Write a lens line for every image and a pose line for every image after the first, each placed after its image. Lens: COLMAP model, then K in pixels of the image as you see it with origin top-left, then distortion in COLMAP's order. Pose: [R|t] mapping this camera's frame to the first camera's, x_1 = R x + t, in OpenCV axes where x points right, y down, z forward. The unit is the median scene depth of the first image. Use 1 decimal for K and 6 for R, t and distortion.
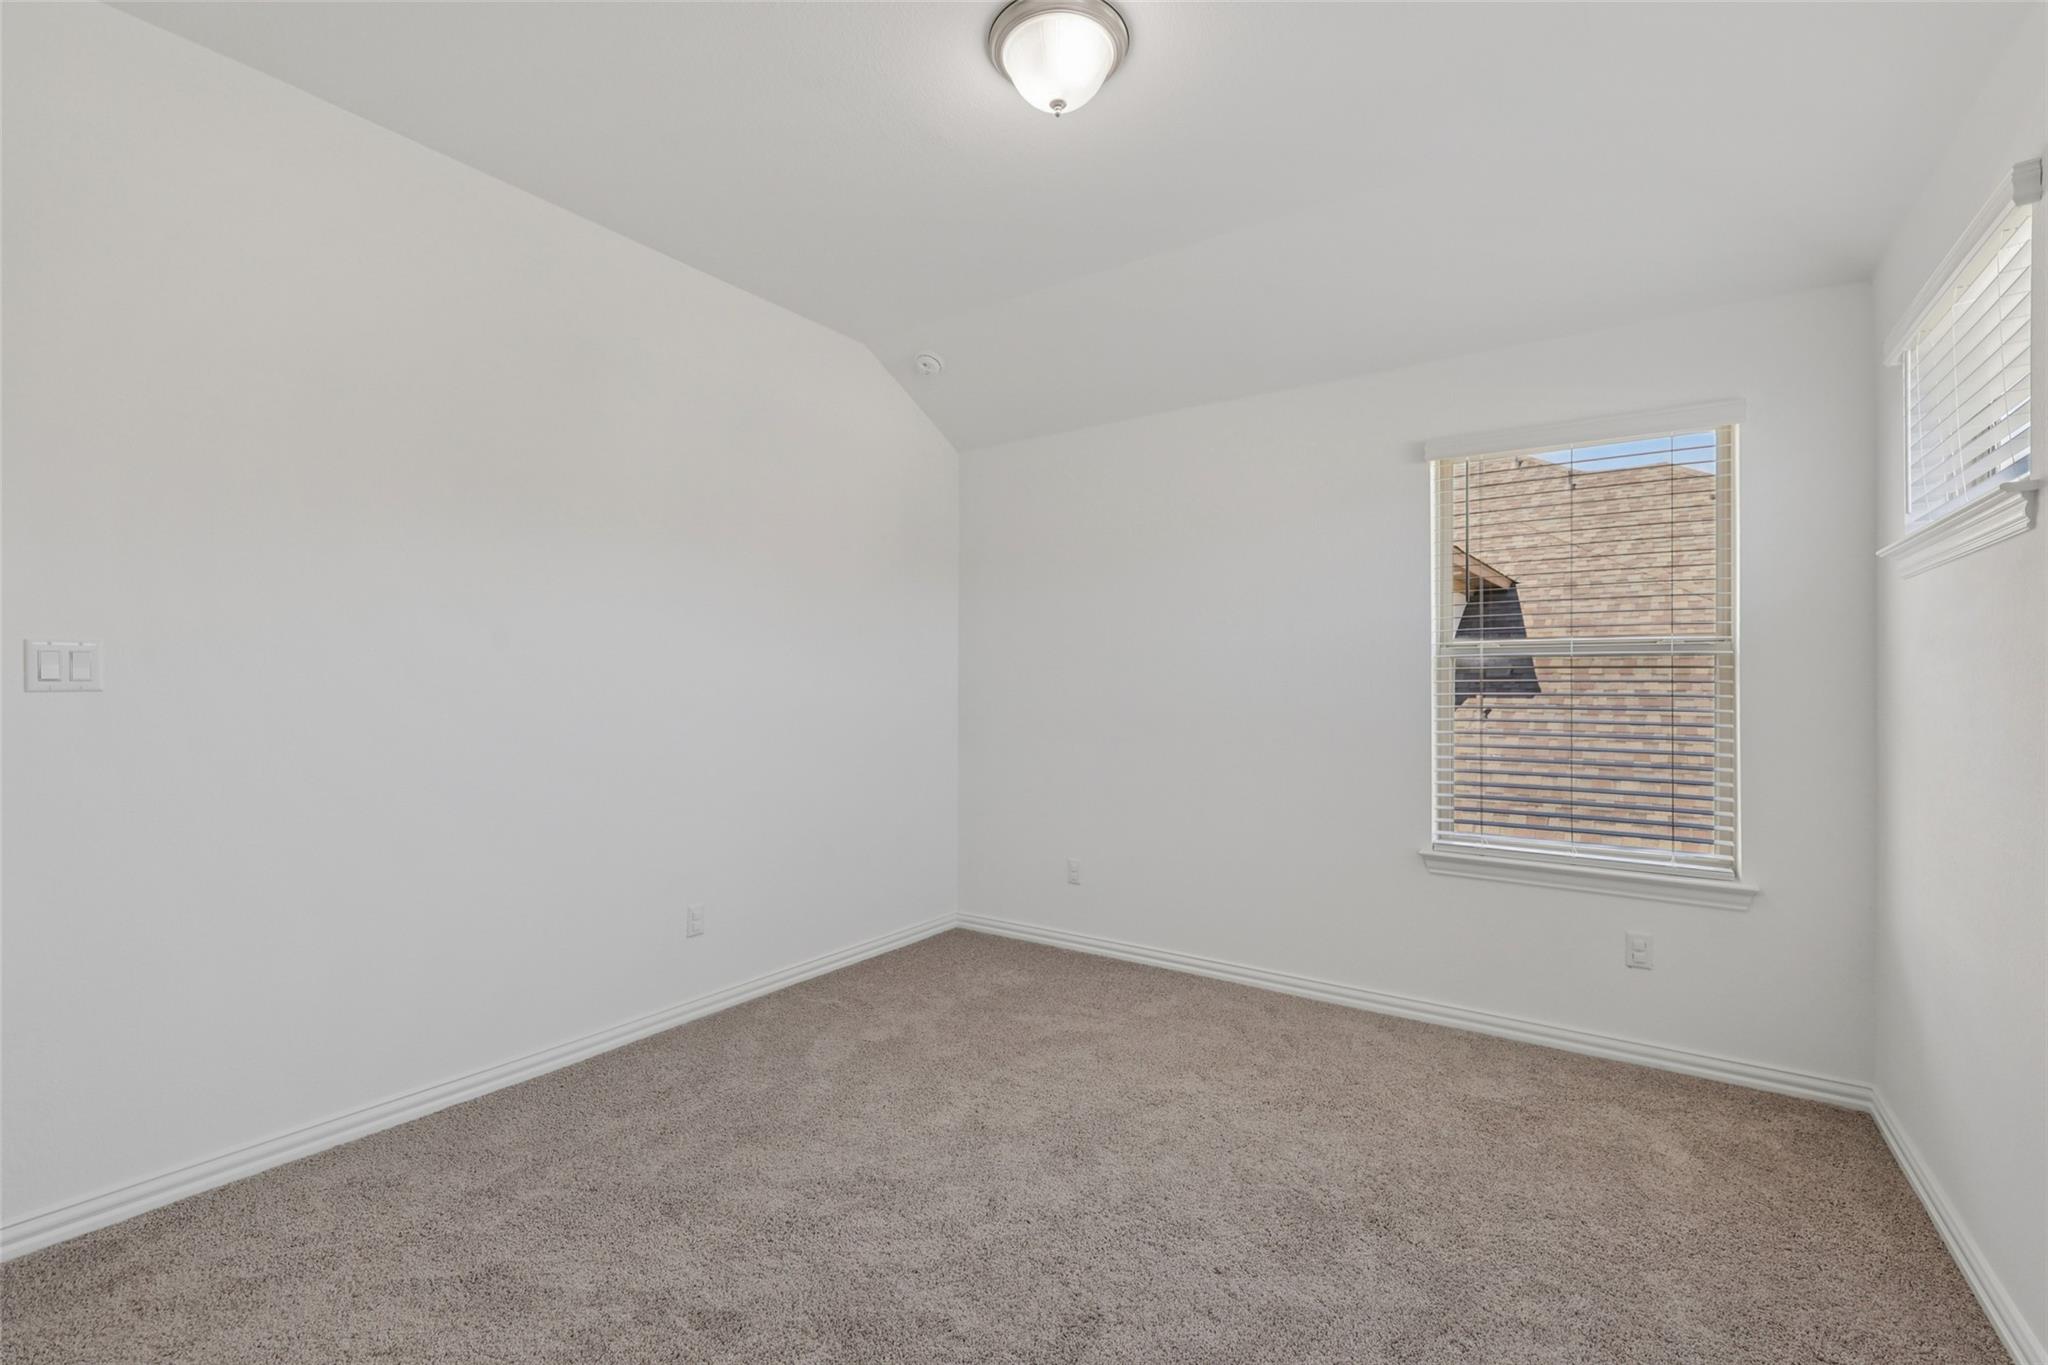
lens RADIAL K [[872.8, 0, 1028.5], [0, 872.8, 683.1], [0, 0, 1]] dist [-0.001055, 0.000028]
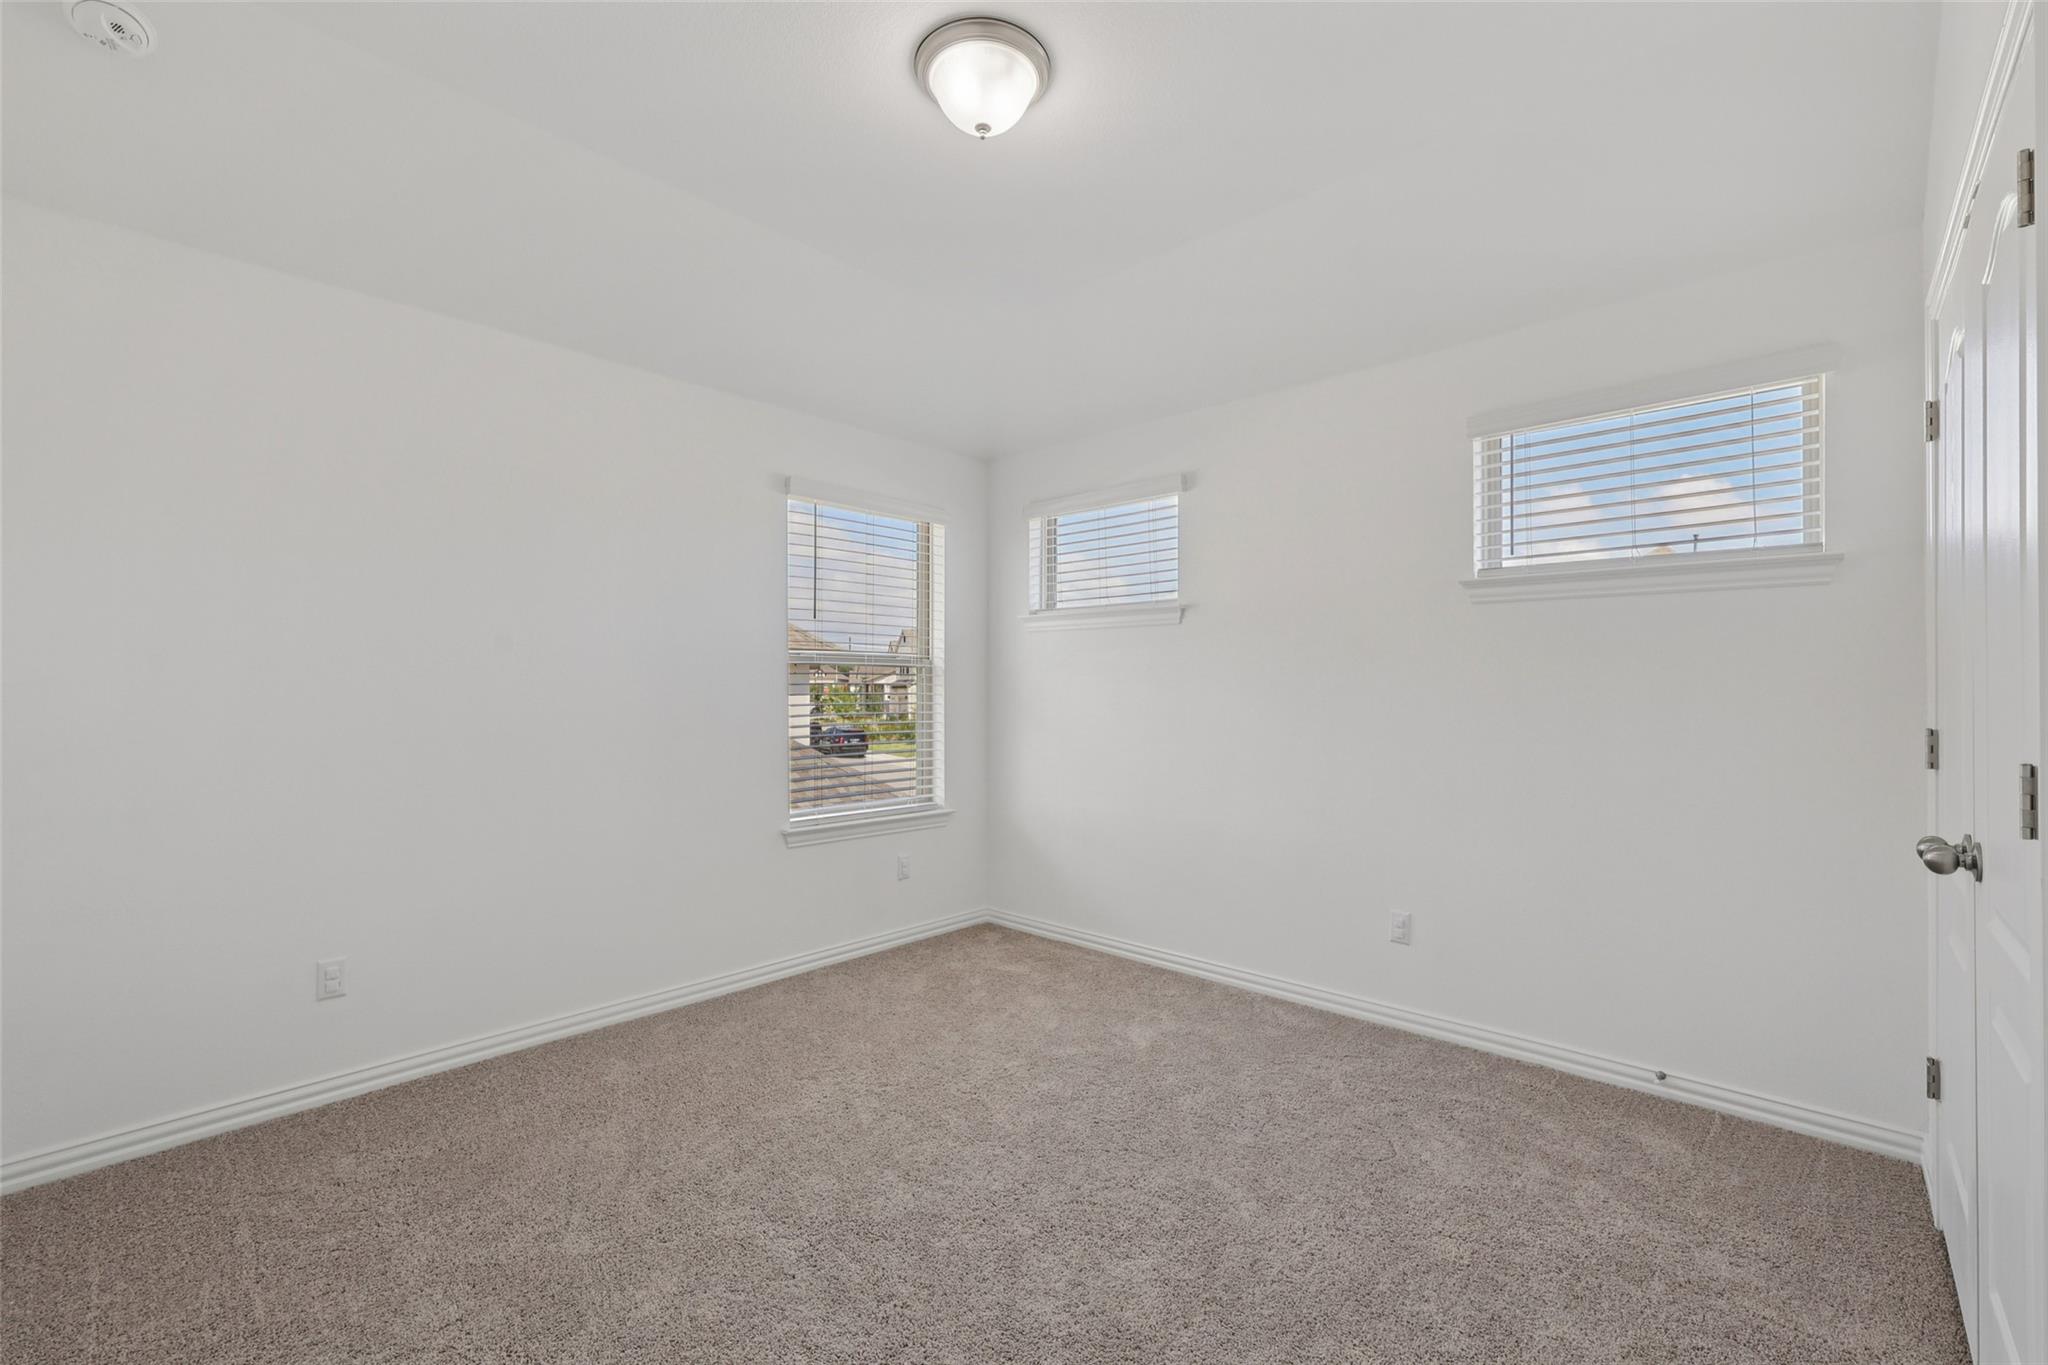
lens RADIAL K [[872.8, 0, 1030.0], [0, 872.8, 687.6], [0, 0, 1]] dist [-0.001055, 0.000028]
pose [[0.129849, 0.000776, 0.991533, -0.731540], [-0.006478, 0.999979, 0.000066, 0.003111], [-0.991513, -0.006432, 0.129852, 0.600296]]
